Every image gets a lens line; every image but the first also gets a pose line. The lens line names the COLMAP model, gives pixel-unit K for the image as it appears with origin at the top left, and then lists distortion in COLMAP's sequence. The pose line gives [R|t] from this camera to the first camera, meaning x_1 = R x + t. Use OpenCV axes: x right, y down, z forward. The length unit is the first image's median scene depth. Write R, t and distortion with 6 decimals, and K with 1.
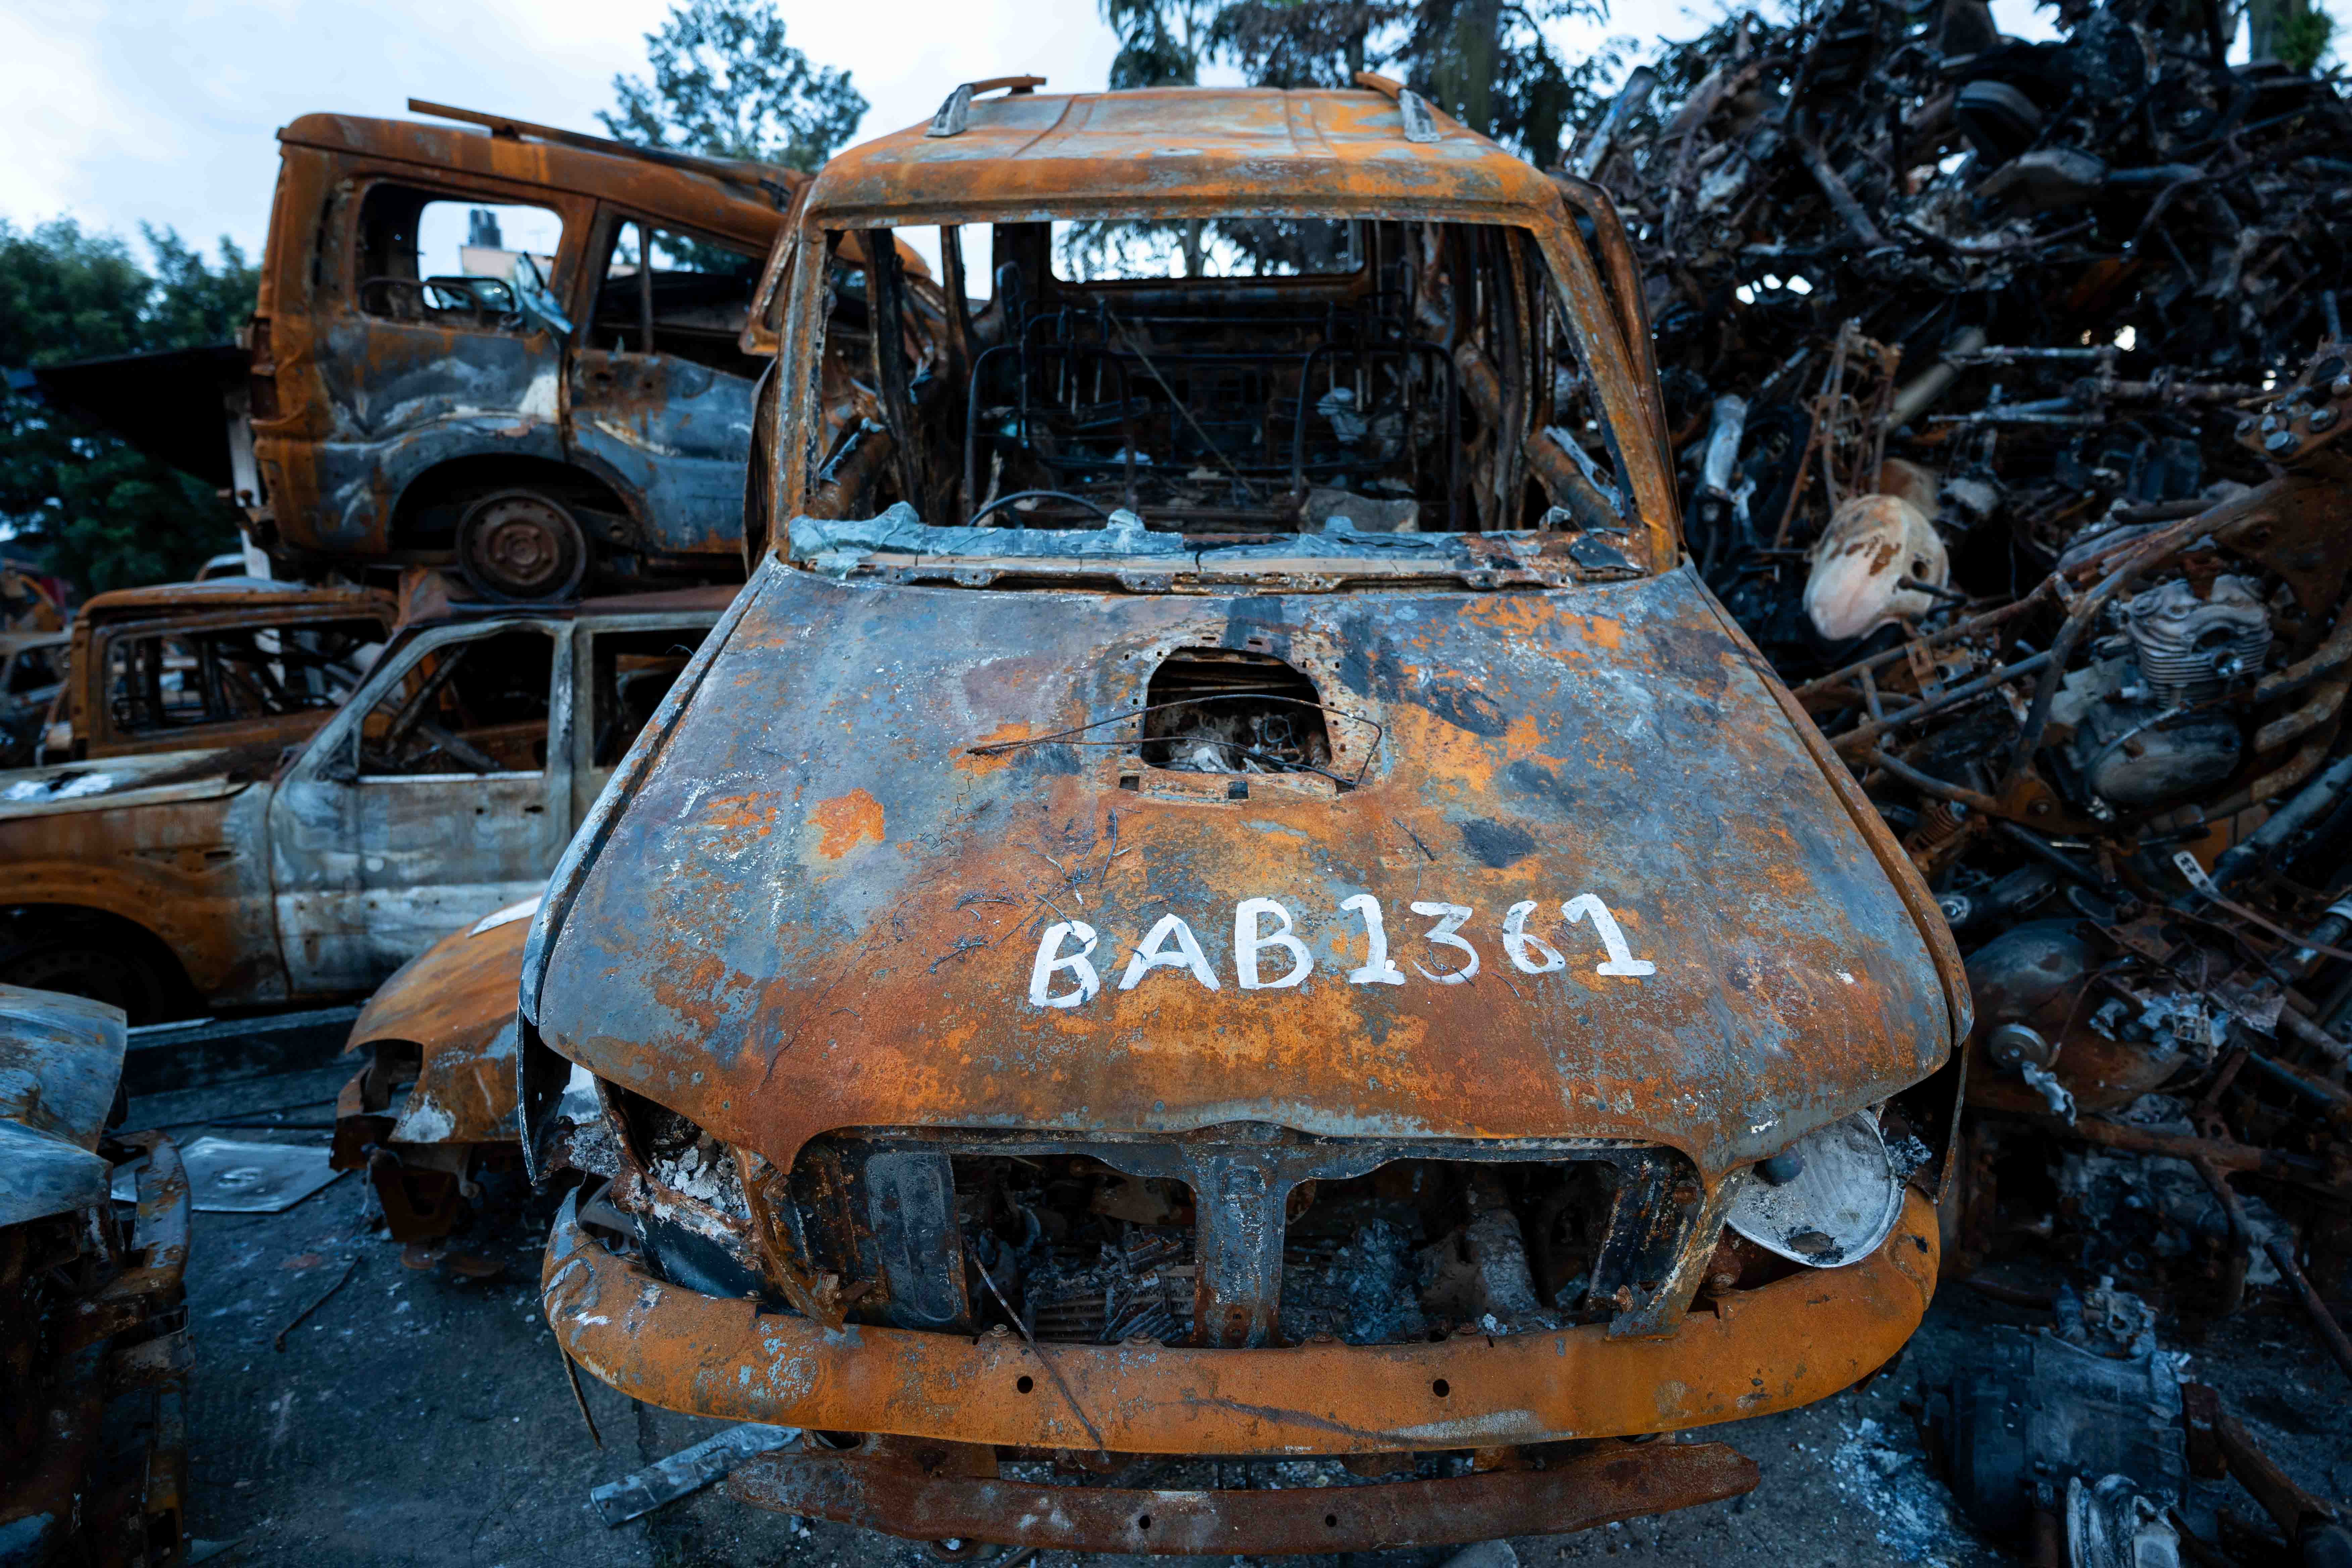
lens RADIAL K [[1190.3, 0, 1176.0], [0, 1190.3, 784.0], [0, 0, 1]] dist [-0.075181, 0.053366]
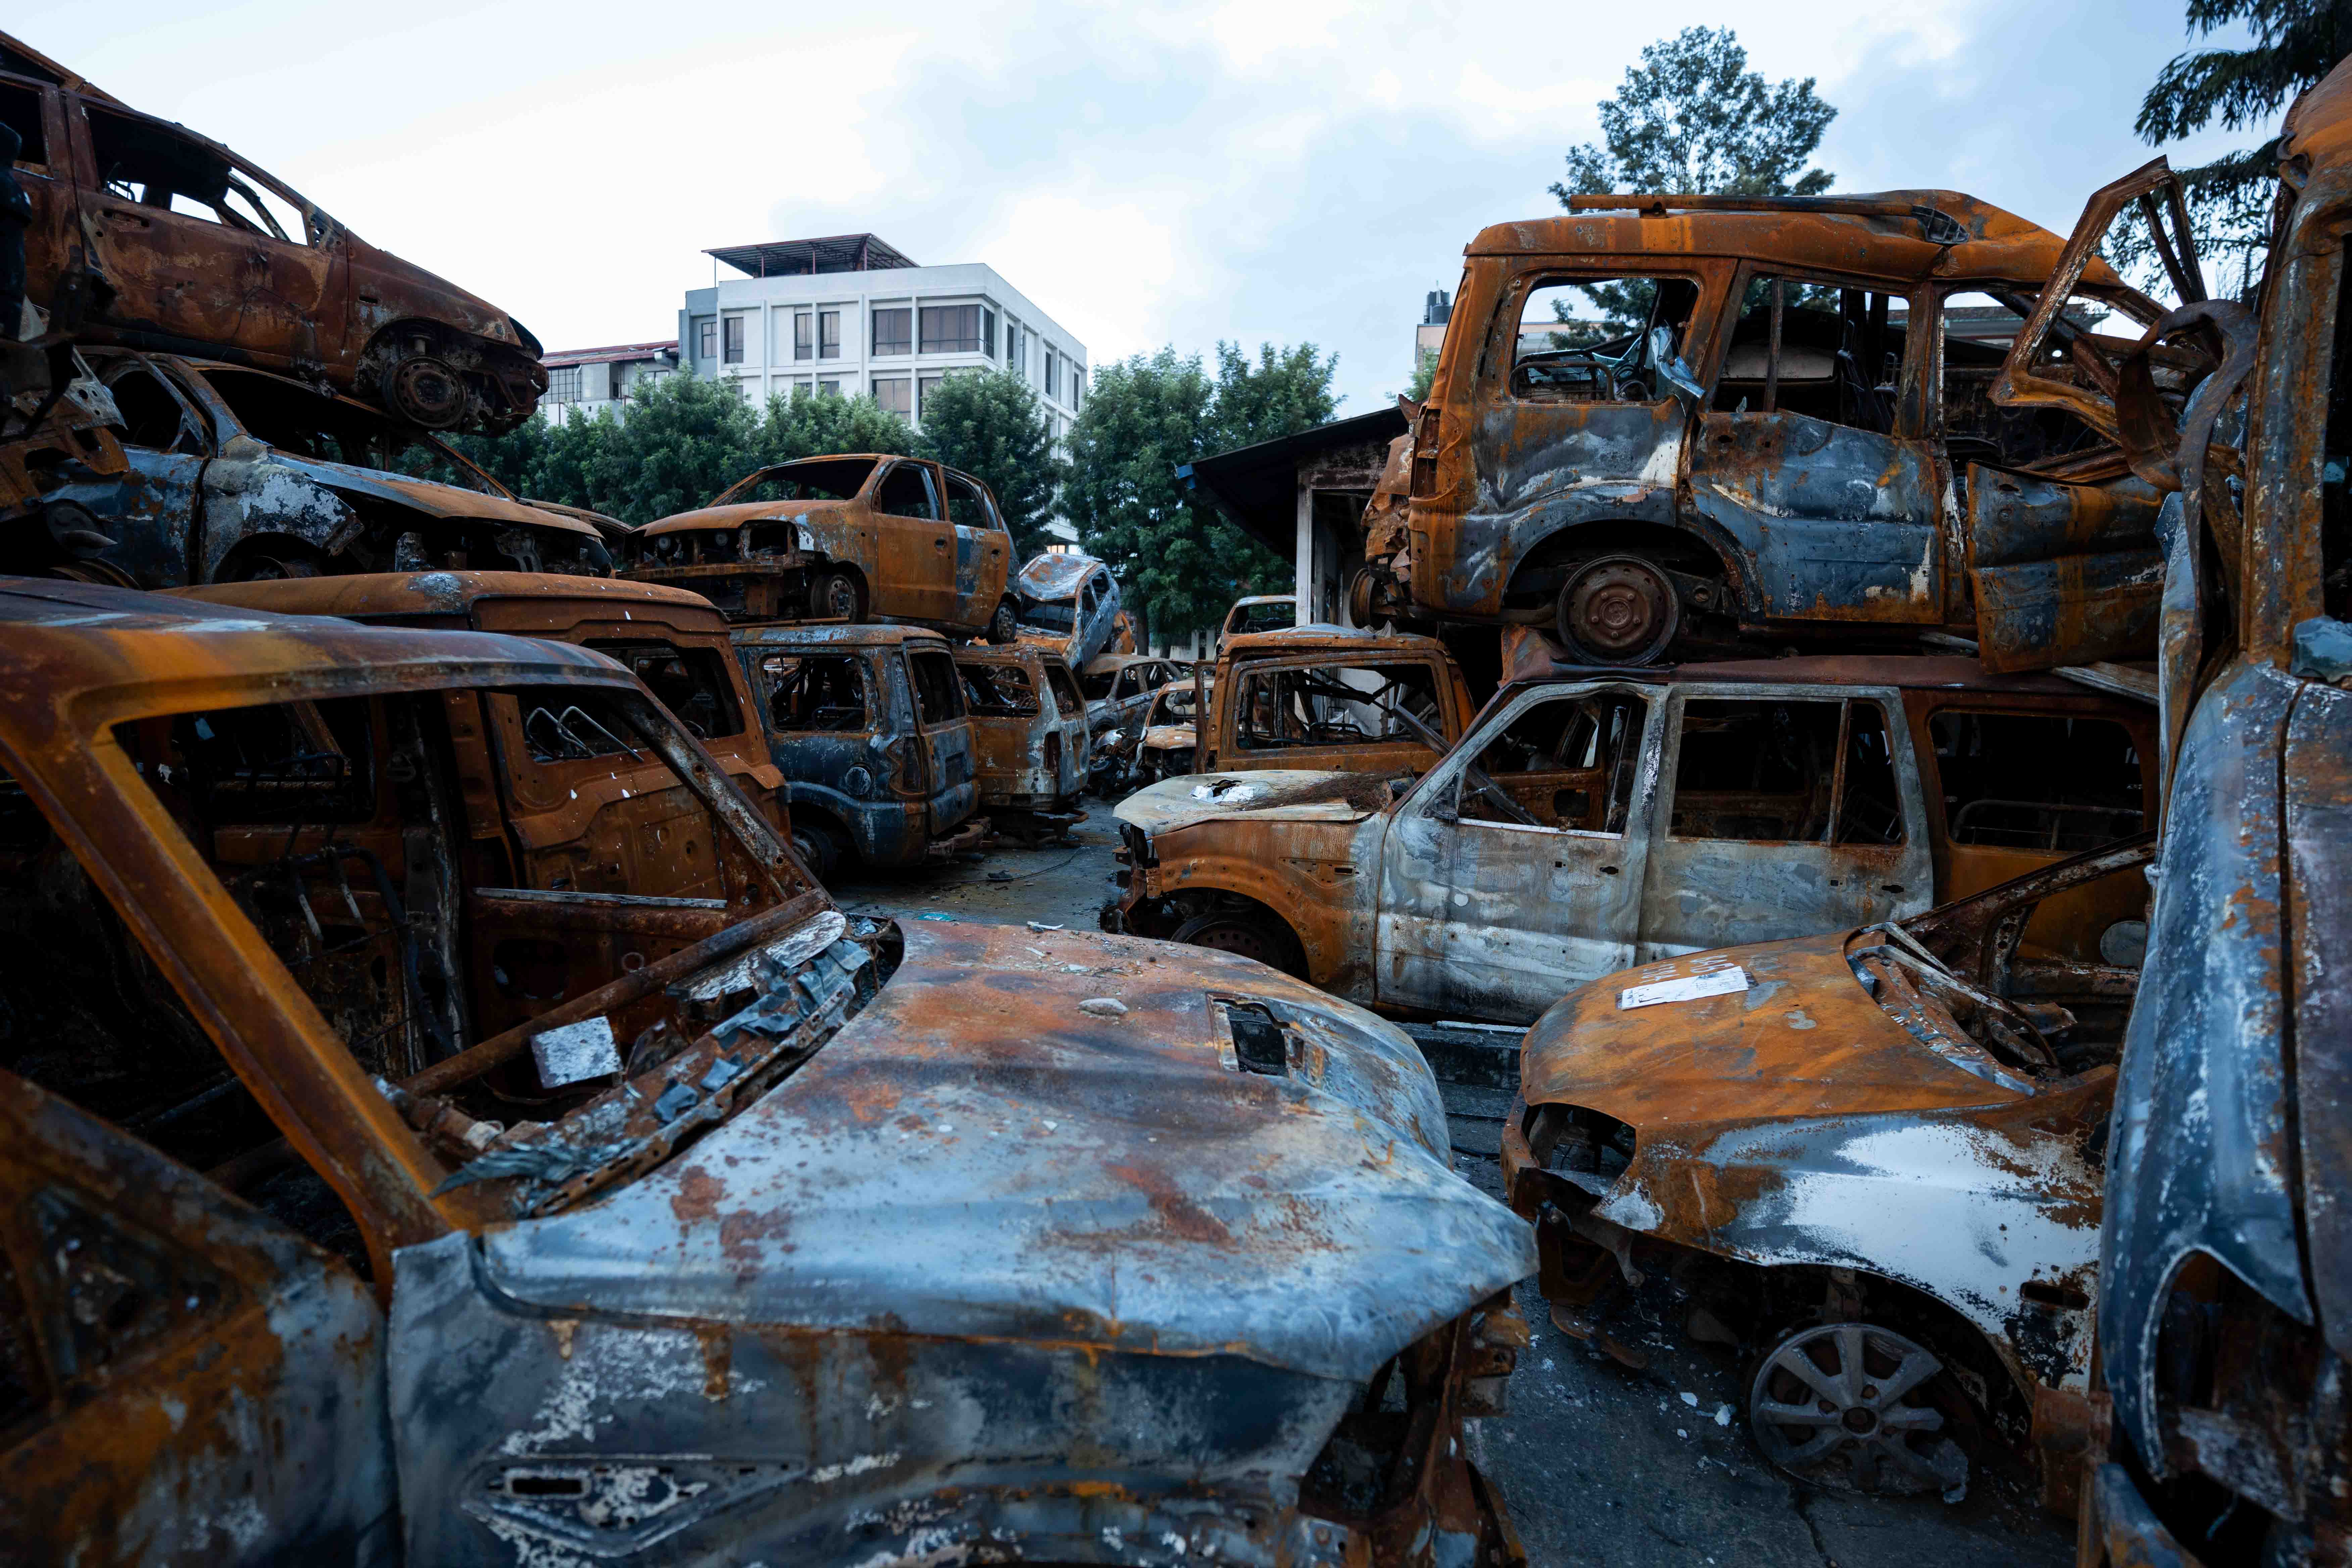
lens RADIAL K [[1190.3, 0, 1176.0], [0, 1190.3, 784.0], [0, 0, 1]] dist [-0.075181, 0.053366]
pose [[0.756370, 0.102976, -0.645988, -0.181426], [-0.125556, 0.992024, 0.011128, -0.016349], [0.641982, 0.072691, 0.763266, -0.021177]]
